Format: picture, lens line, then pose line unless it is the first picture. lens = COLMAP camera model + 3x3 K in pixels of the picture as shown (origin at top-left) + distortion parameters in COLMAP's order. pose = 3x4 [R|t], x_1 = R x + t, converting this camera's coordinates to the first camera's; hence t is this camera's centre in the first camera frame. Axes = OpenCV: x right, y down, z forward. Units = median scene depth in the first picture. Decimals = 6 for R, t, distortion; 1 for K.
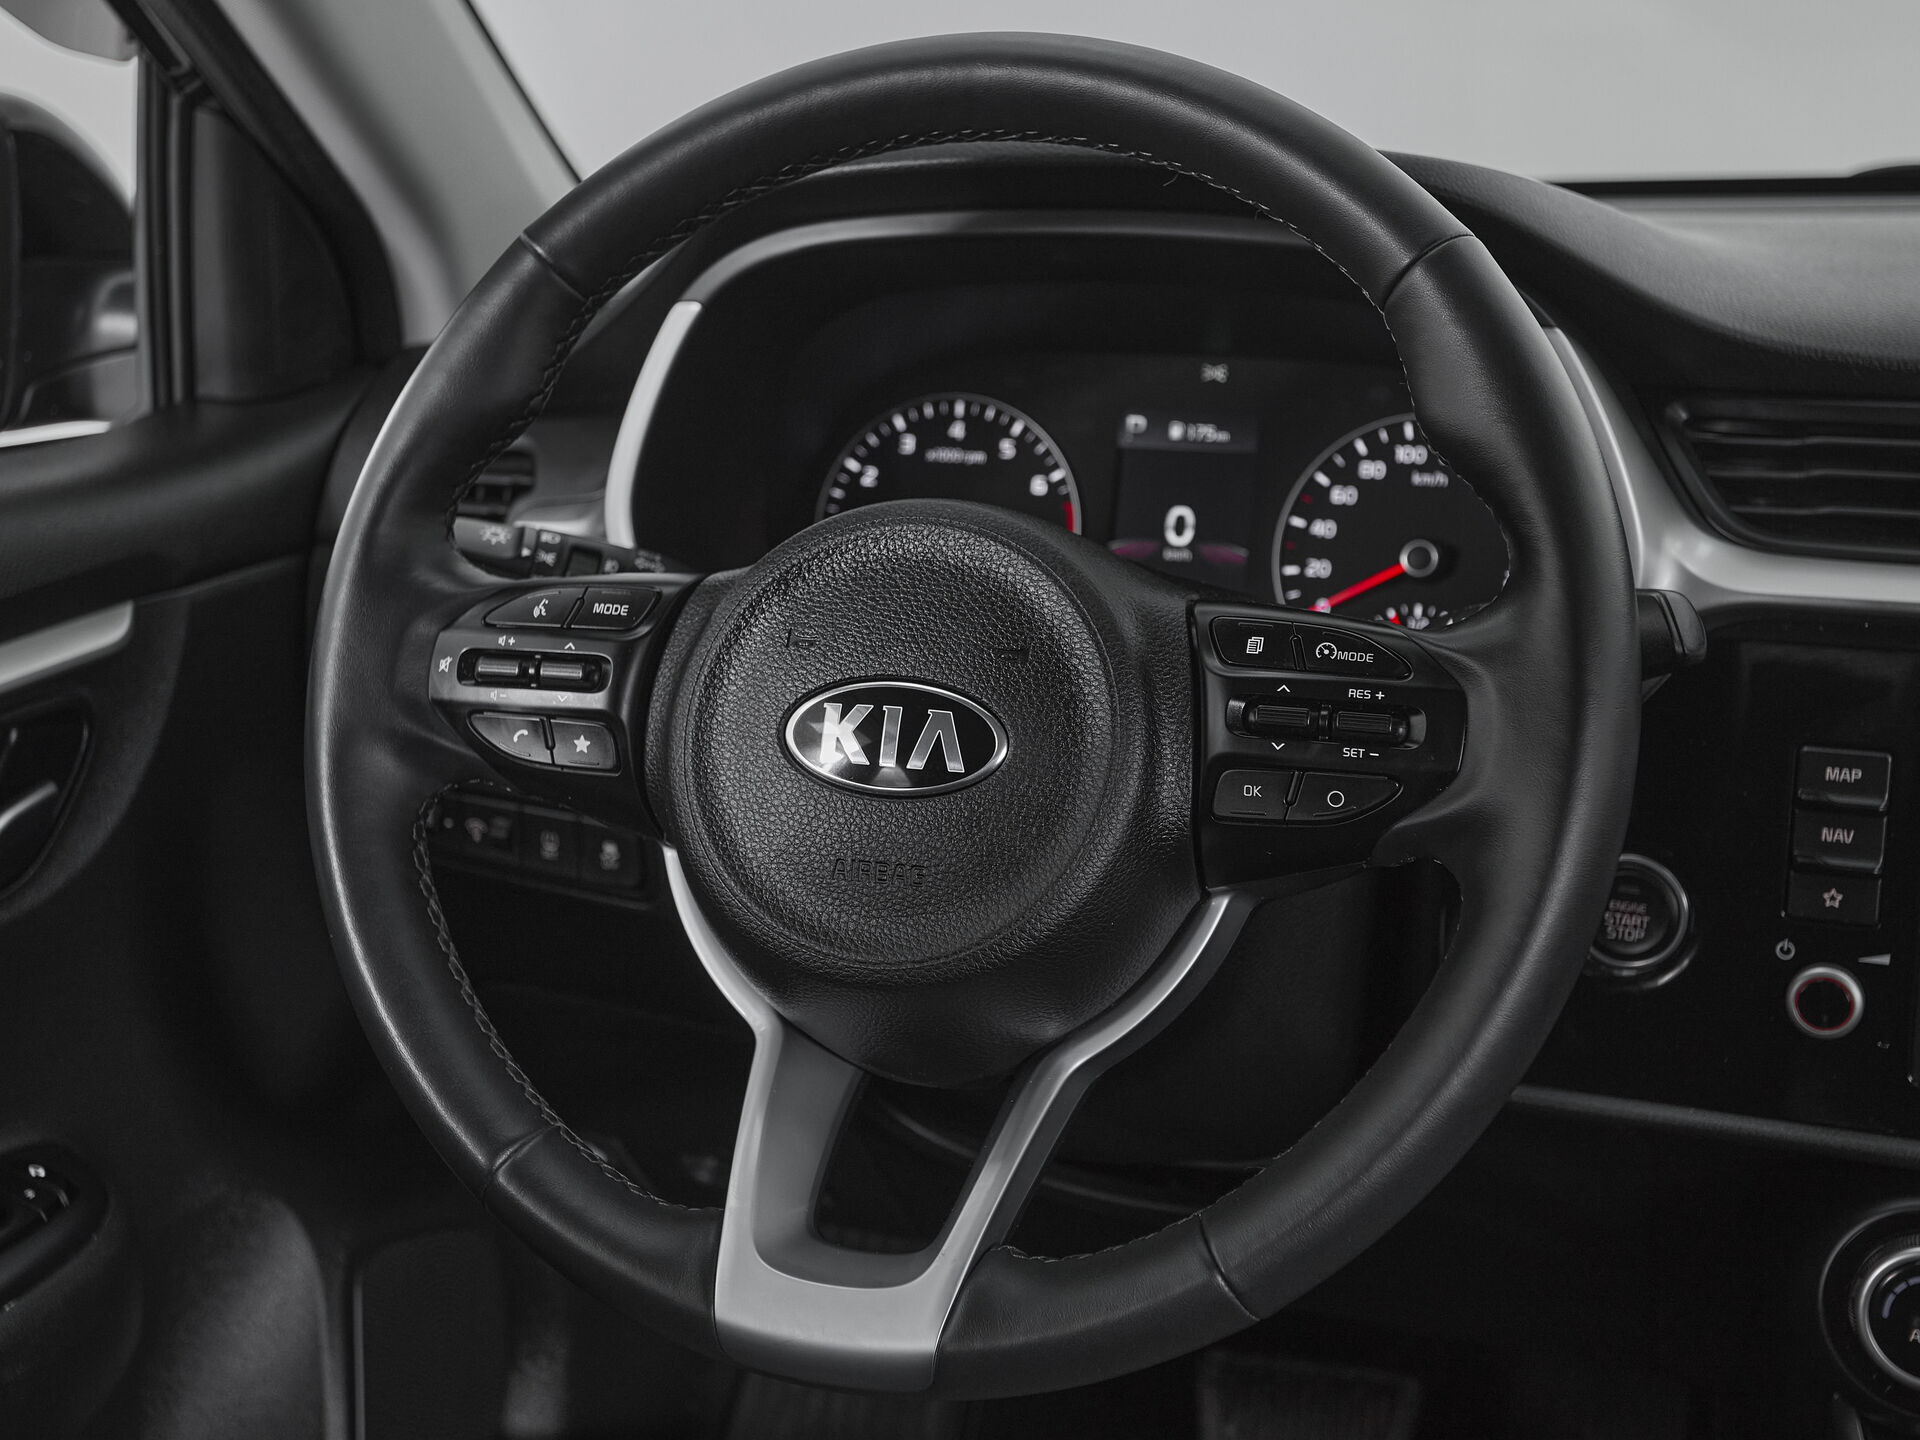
lens RADIAL K [[2566.8, 0, 889.7], [0, 2566.8, 718.9], [0, 0, 1]] dist [0.023289, 0.031482]
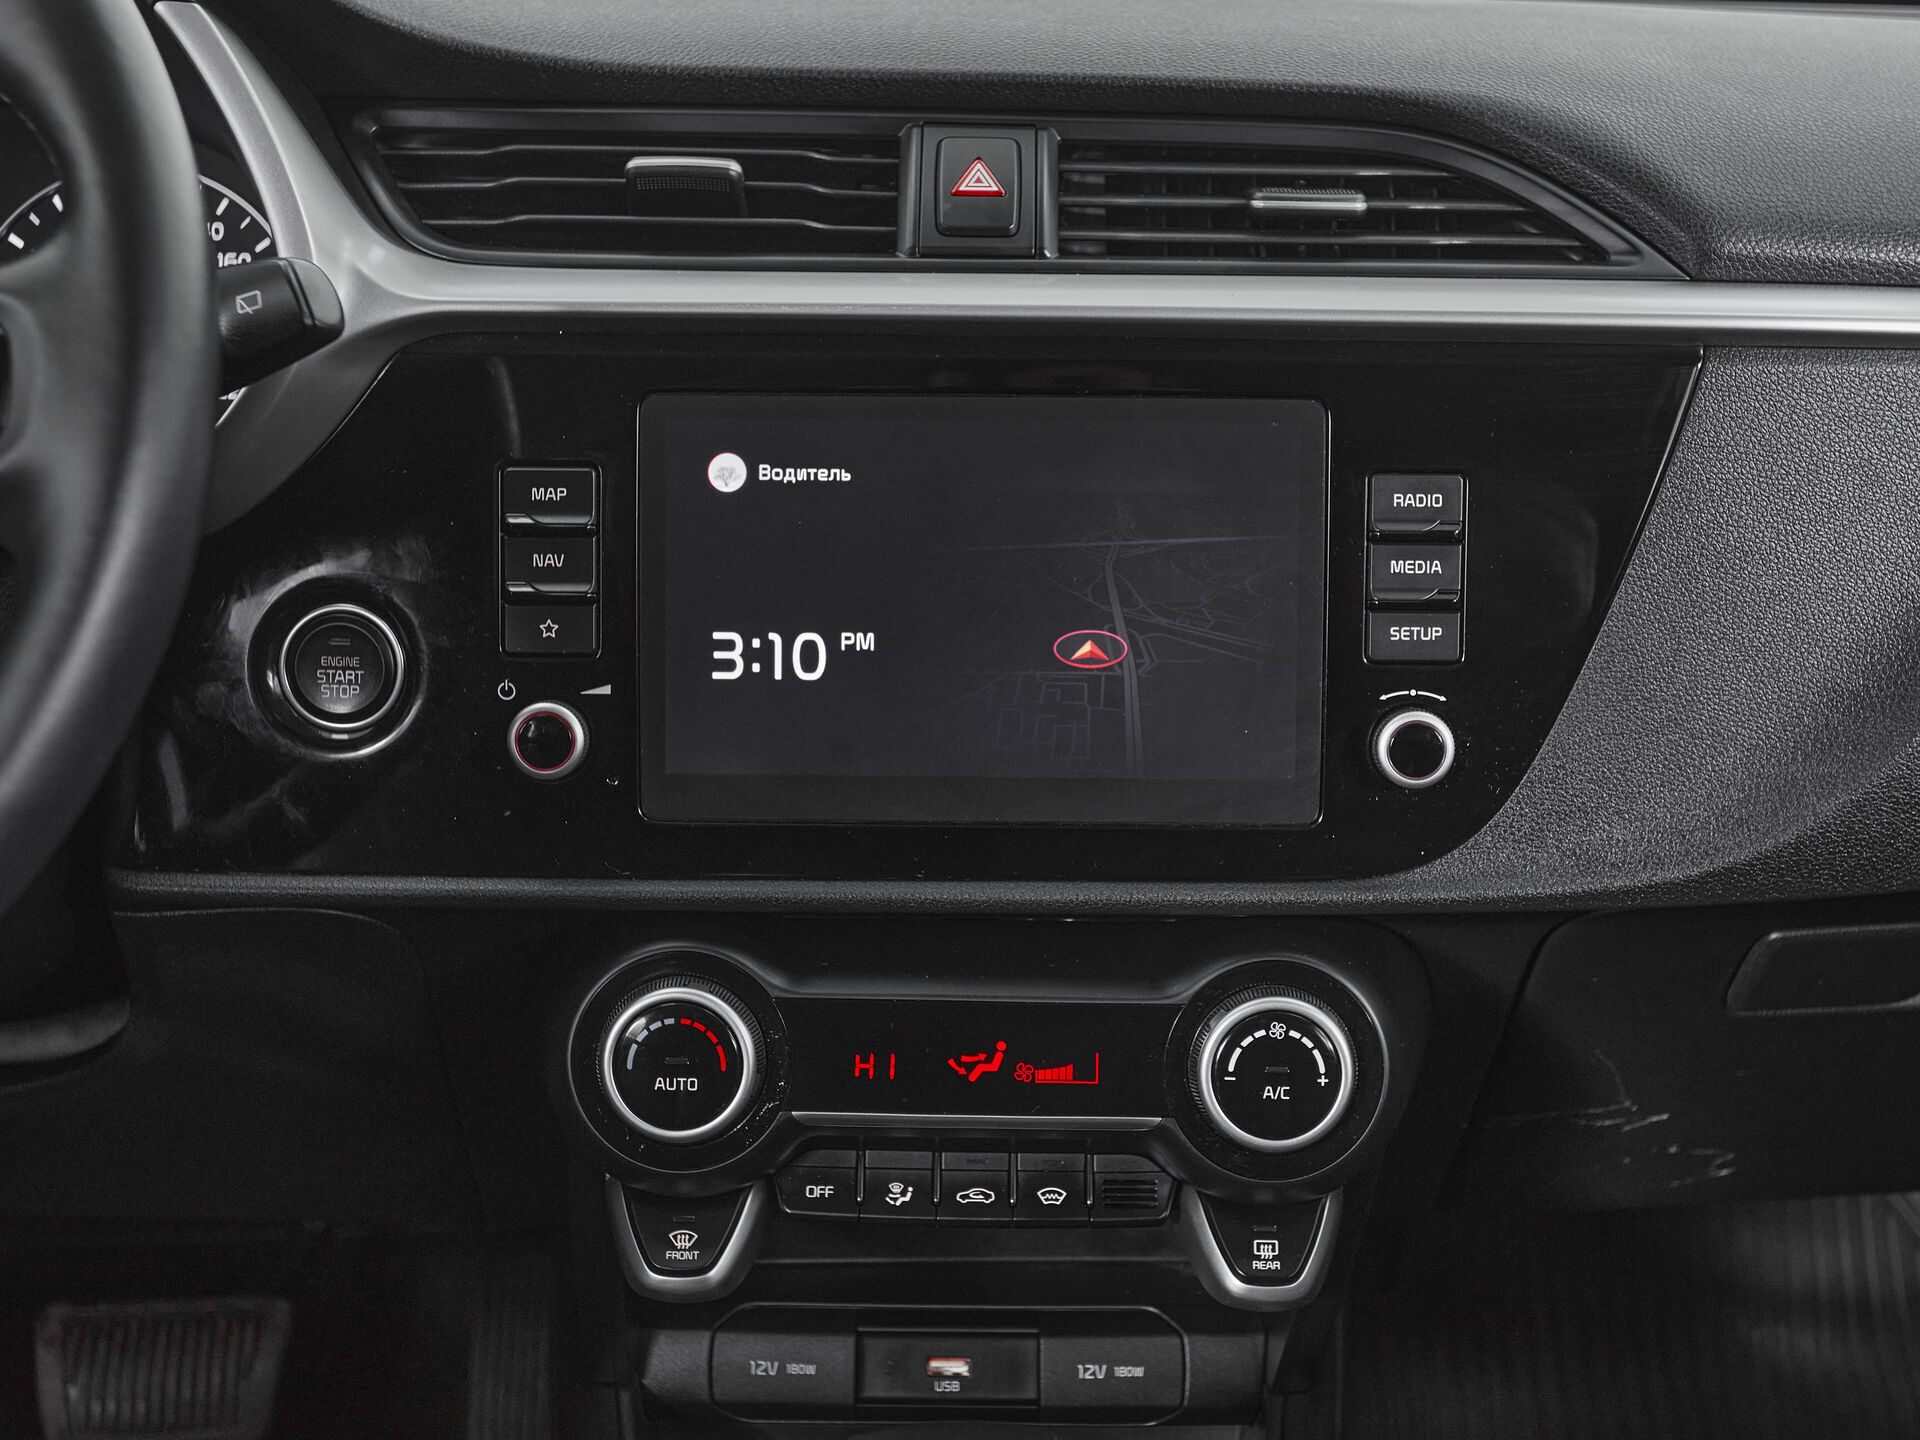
lens RADIAL K [[2629.3, 0, 967.0], [0, 2629.3, 696.3], [0, 0, 1]] dist [0.018435, 0.019519]
pose [[0.927502, -0.063491, 0.368387, 0.174033], [0.073715, 0.997185, -0.013731, 0.132204], [-0.366478, 0.039891, 0.929571, 0.073703]]
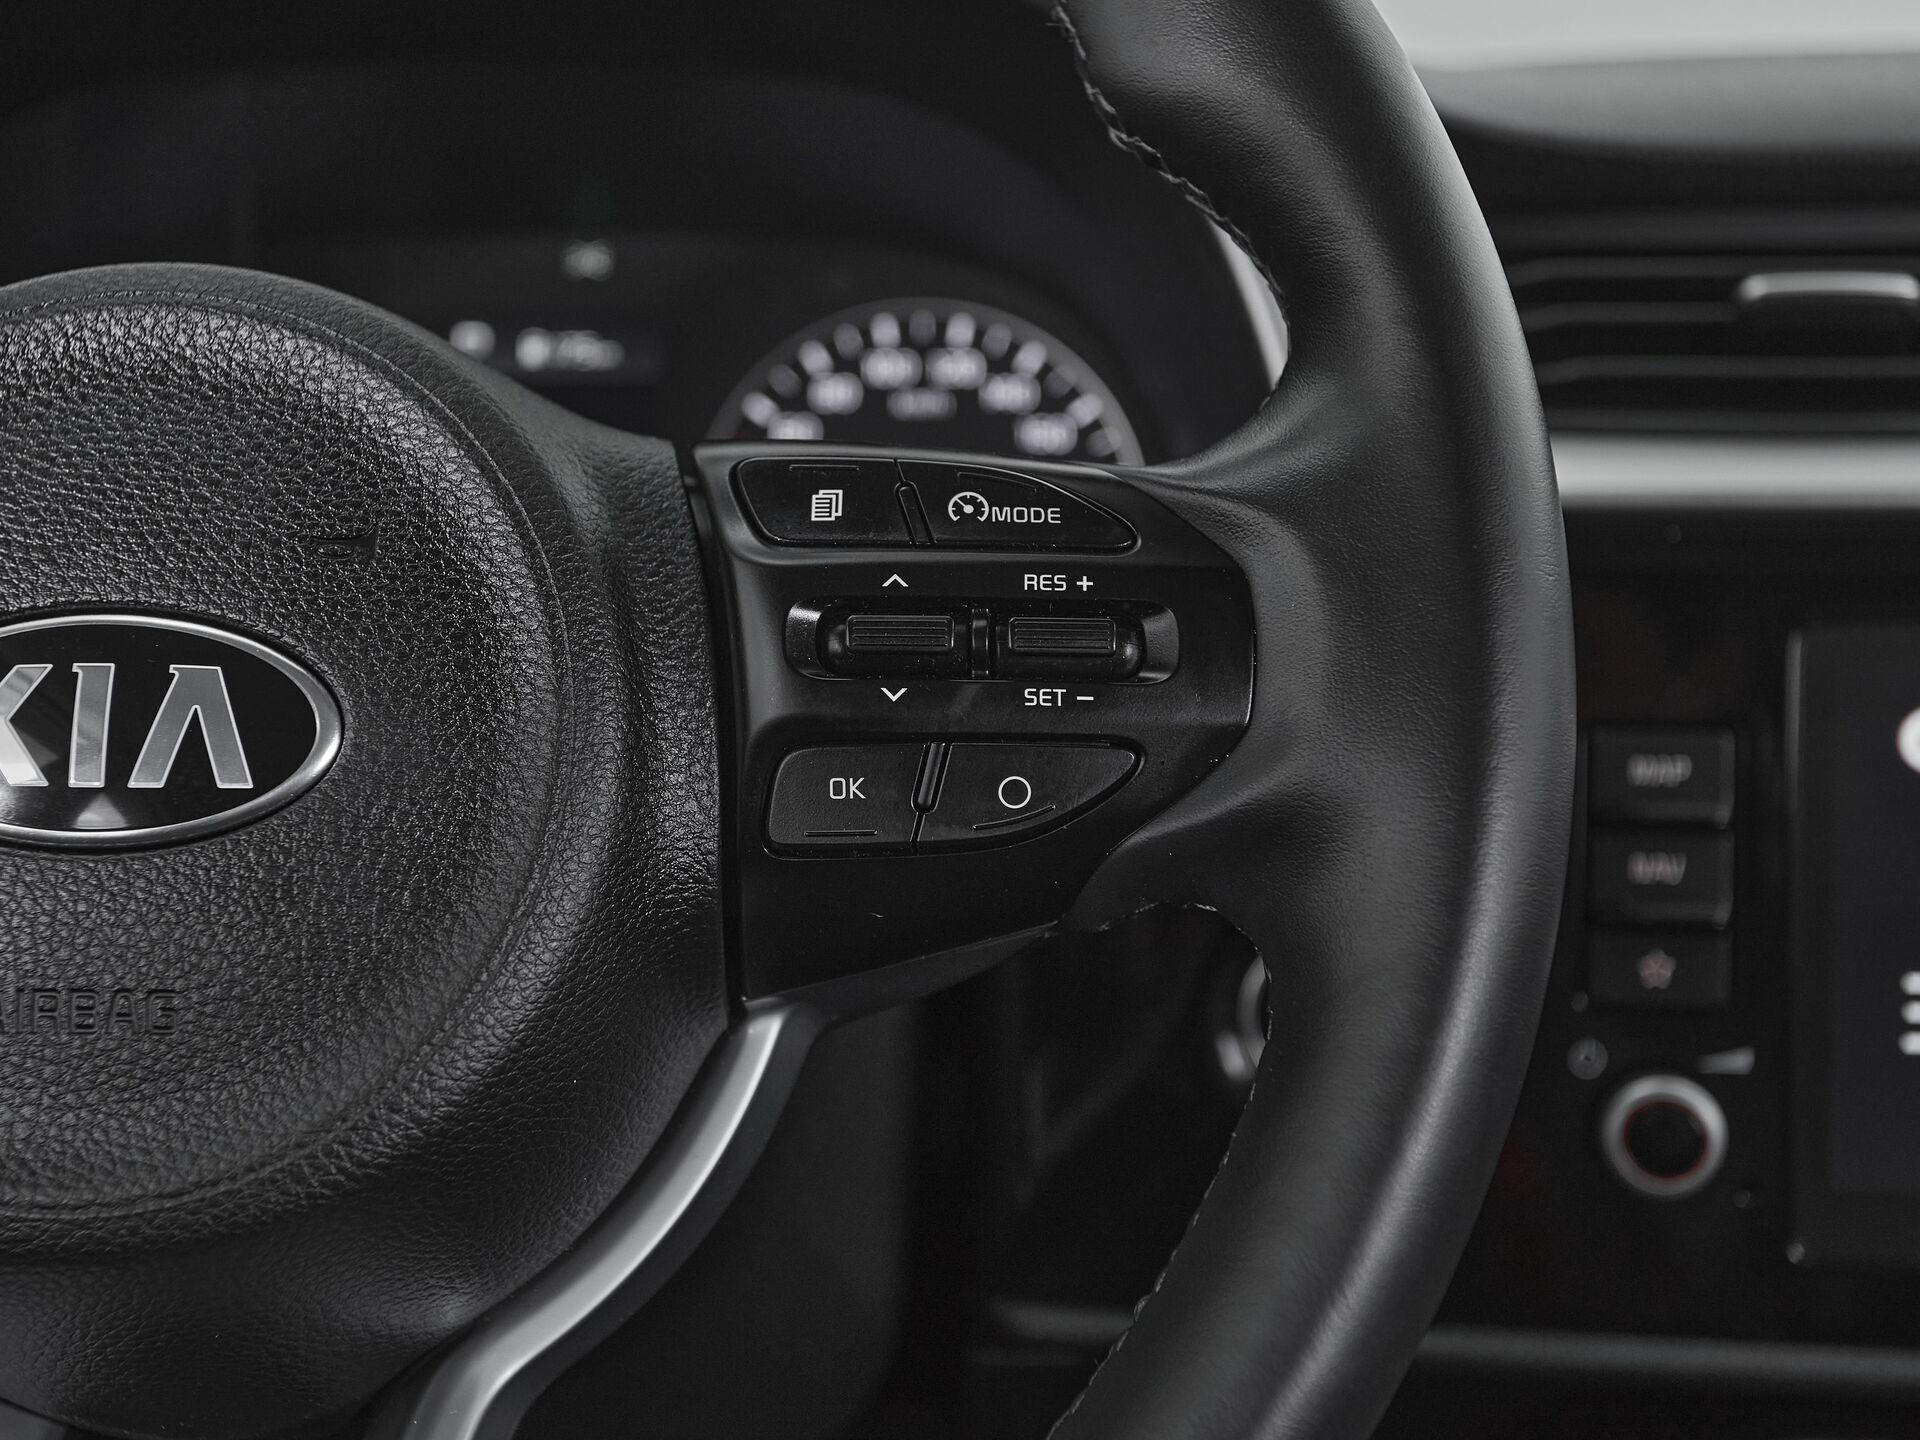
lens RADIAL K [[2642.7, 0, 778.7], [0, 2642.7, 701.9], [0, 0, 1]] dist [0.020632, 0.015735]
pose [[0.968382, -0.039994, 0.246244, 0.003024], [0.060785, 0.995144, -0.077418, 0.046873], [-0.241952, 0.089938, 0.966111, 0.474125]]
